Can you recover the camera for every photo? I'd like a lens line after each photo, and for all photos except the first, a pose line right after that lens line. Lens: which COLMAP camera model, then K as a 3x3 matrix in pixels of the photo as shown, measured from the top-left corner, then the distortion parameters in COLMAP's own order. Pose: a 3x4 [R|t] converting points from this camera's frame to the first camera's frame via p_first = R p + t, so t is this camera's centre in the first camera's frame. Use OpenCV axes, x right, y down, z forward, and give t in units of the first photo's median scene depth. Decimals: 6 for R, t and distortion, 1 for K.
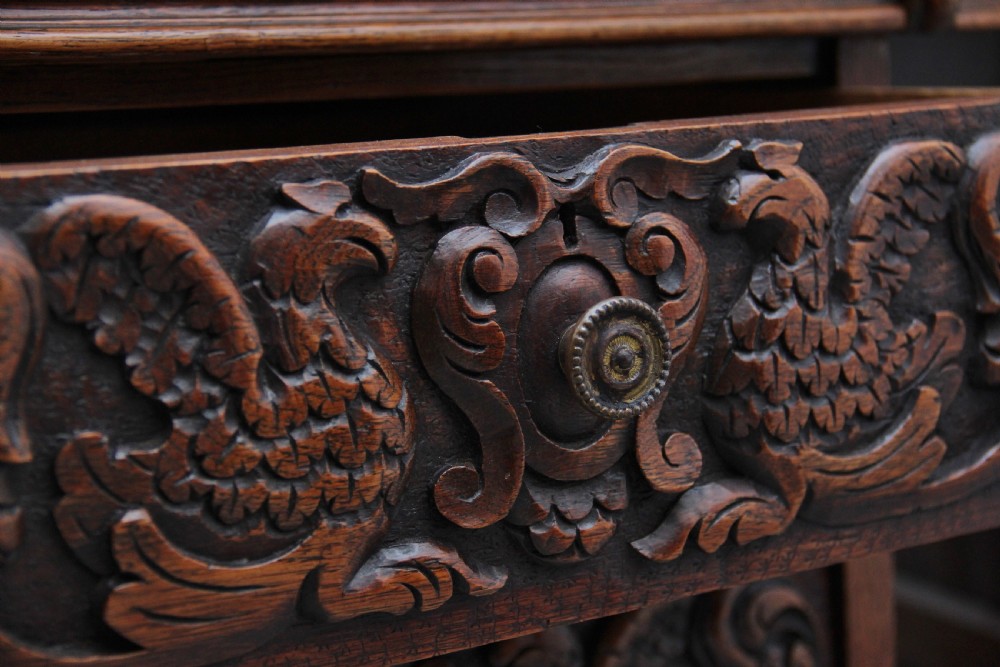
lens RADIAL K [[1956.4, 0, 500.0], [0, 1956.4, 333.5], [0, 0, 1]] dist [0.084769, 0.191838]
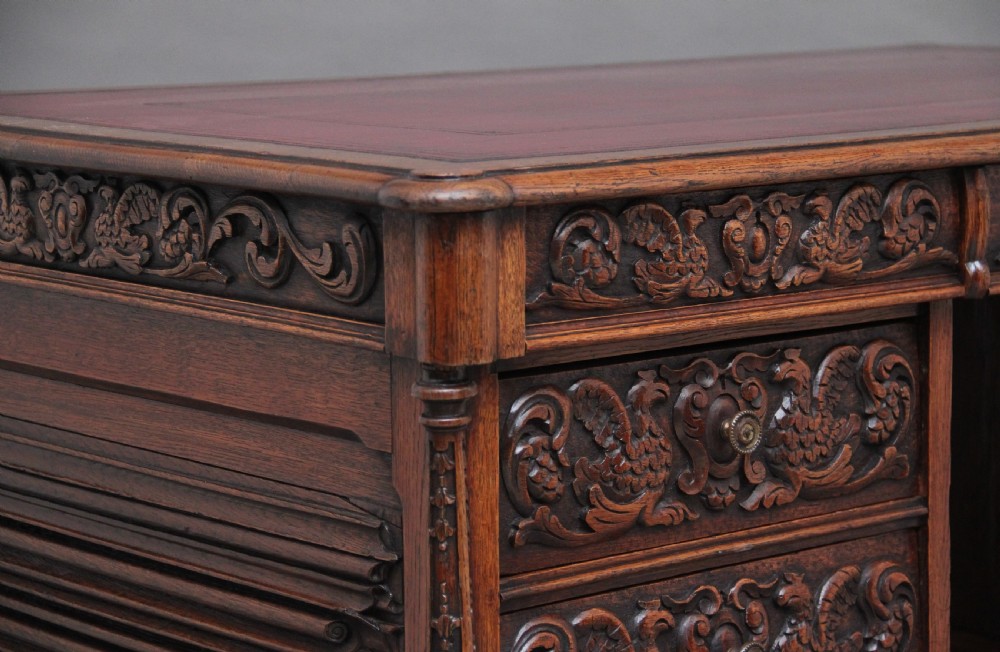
lens RADIAL K [[2713.7, 0, 500.0], [0, 2713.7, 326.0], [0, 0, 1]] dist [0.387998, 0.620600]
pose [[0.989471, 0.010214, 0.144367, -0.796661], [-0.007429, 0.999776, -0.019821, -0.056183], [-0.144538, 0.018540, 0.989326, -2.619626]]
